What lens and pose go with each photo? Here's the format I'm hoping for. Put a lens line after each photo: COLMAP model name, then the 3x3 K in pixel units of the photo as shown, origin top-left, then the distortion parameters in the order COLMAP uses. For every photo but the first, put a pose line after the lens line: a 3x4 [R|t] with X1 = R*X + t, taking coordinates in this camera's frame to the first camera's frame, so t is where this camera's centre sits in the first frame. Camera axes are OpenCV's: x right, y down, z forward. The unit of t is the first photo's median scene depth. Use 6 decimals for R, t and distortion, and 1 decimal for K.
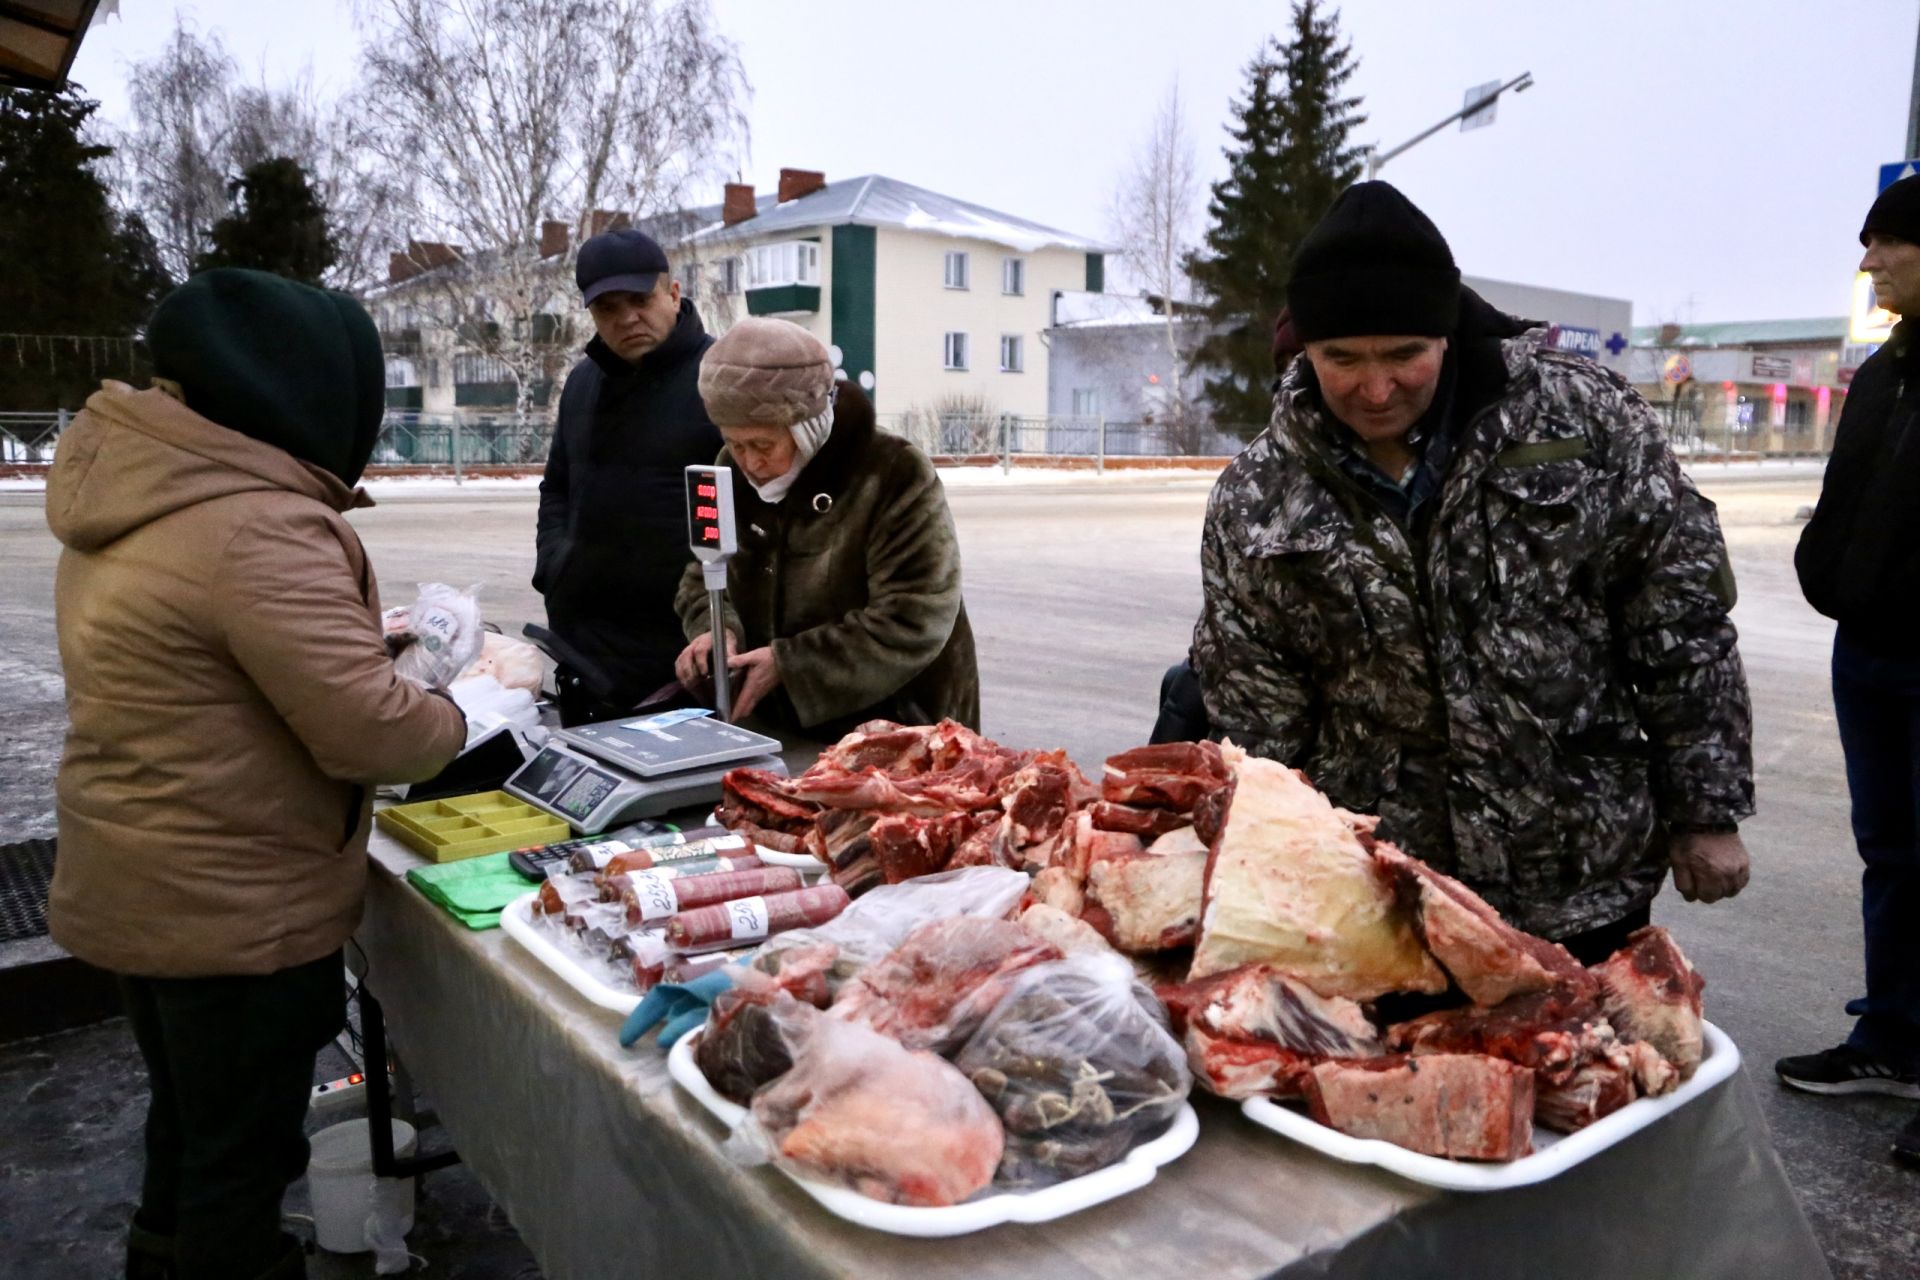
lens RADIAL K [[1890.9, 0, 960.0], [0, 1890.9, 640.0], [0, 0, 1]] dist [-0.089667, 0.023498]
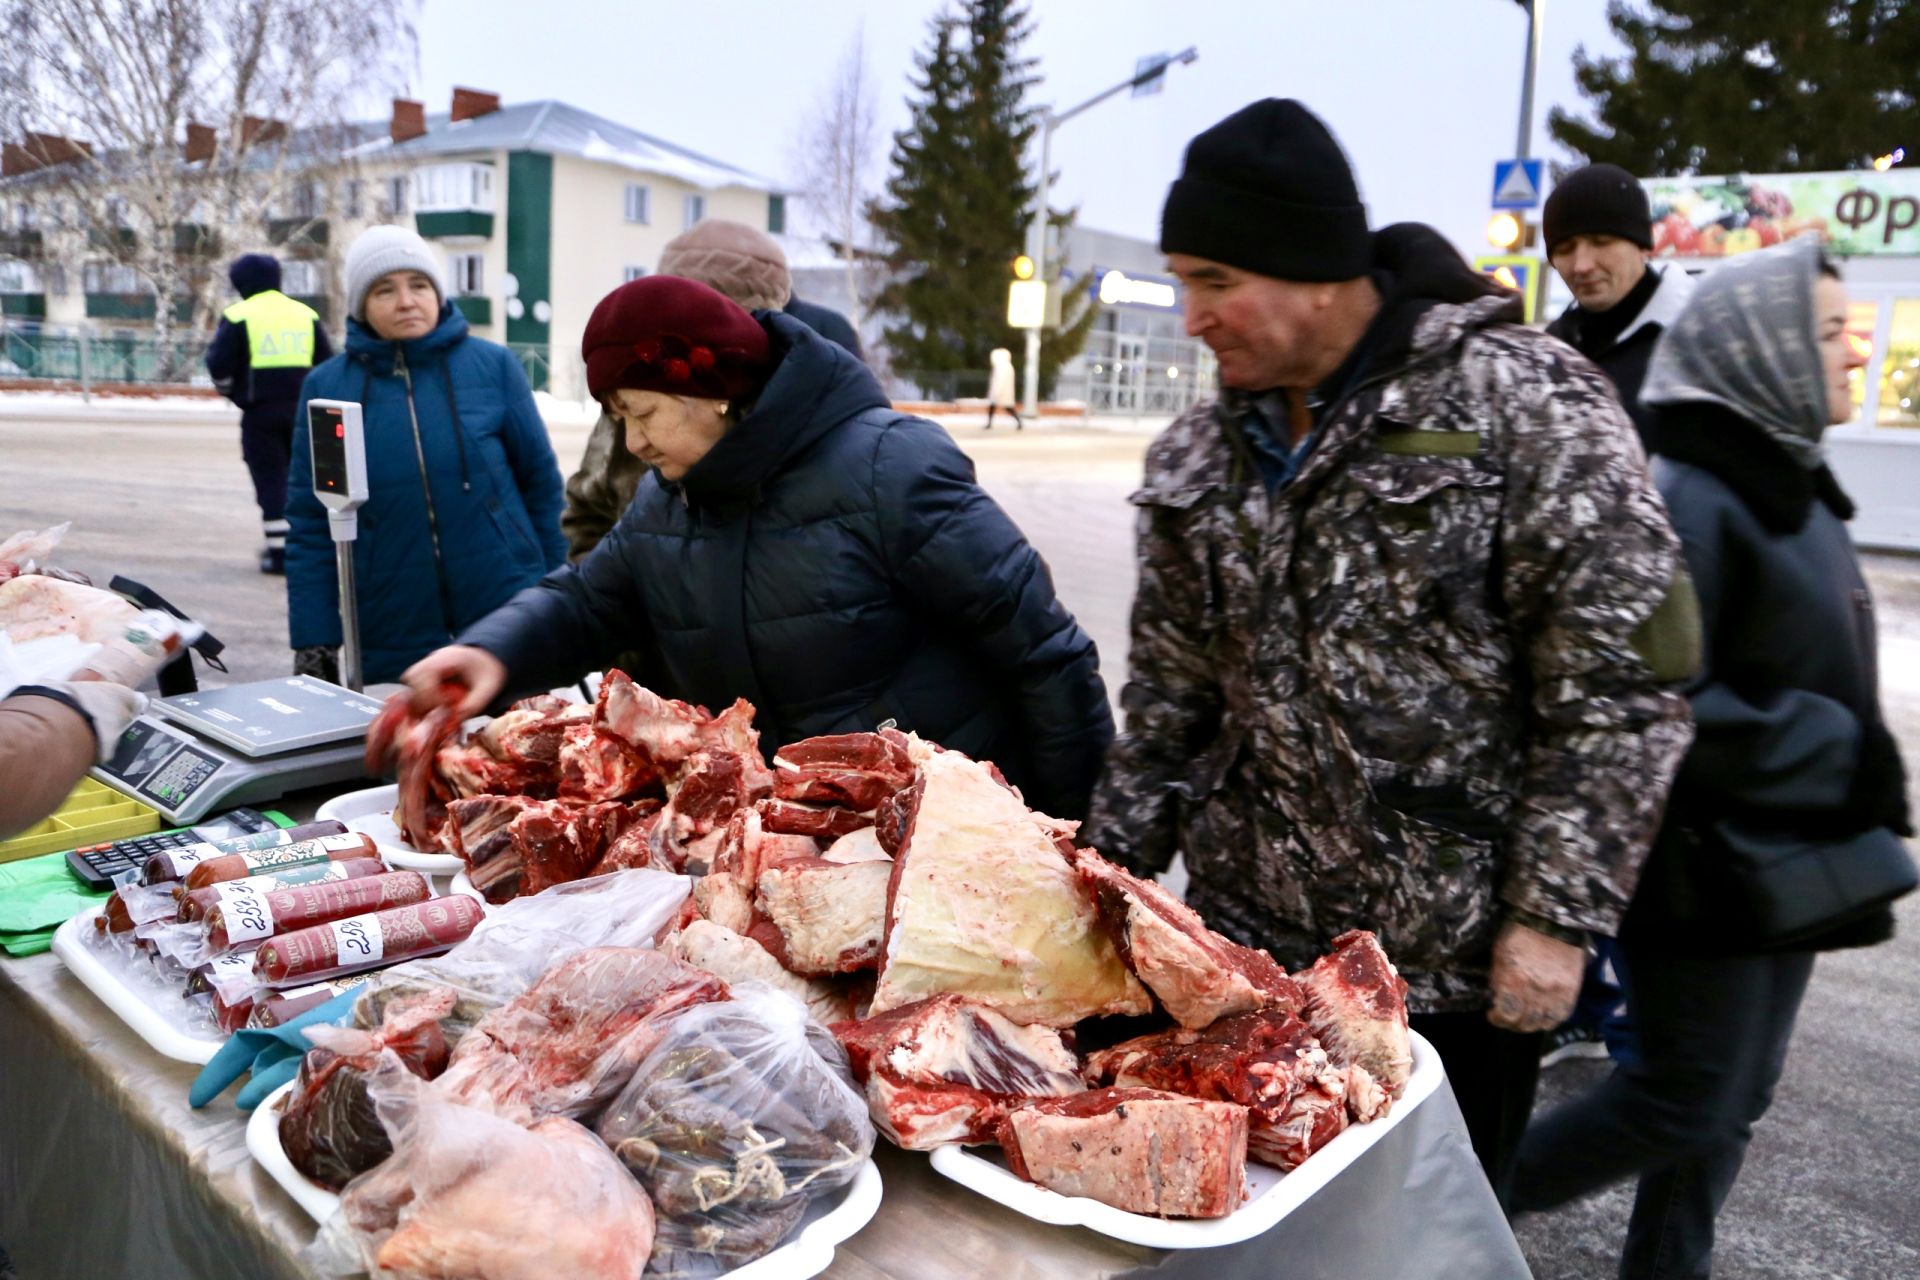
lens RADIAL K [[1591.8, 0, 1017.8], [0, 1591.8, 662.4], [0, 0, 1]] dist [-0.102746, 0.116368]
pose [[0.975021, 0.004231, 0.222073, 0.020875], [-0.020639, 0.997218, 0.071619, -0.034997], [-0.221152, -0.074414, 0.972396, 0.248202]]
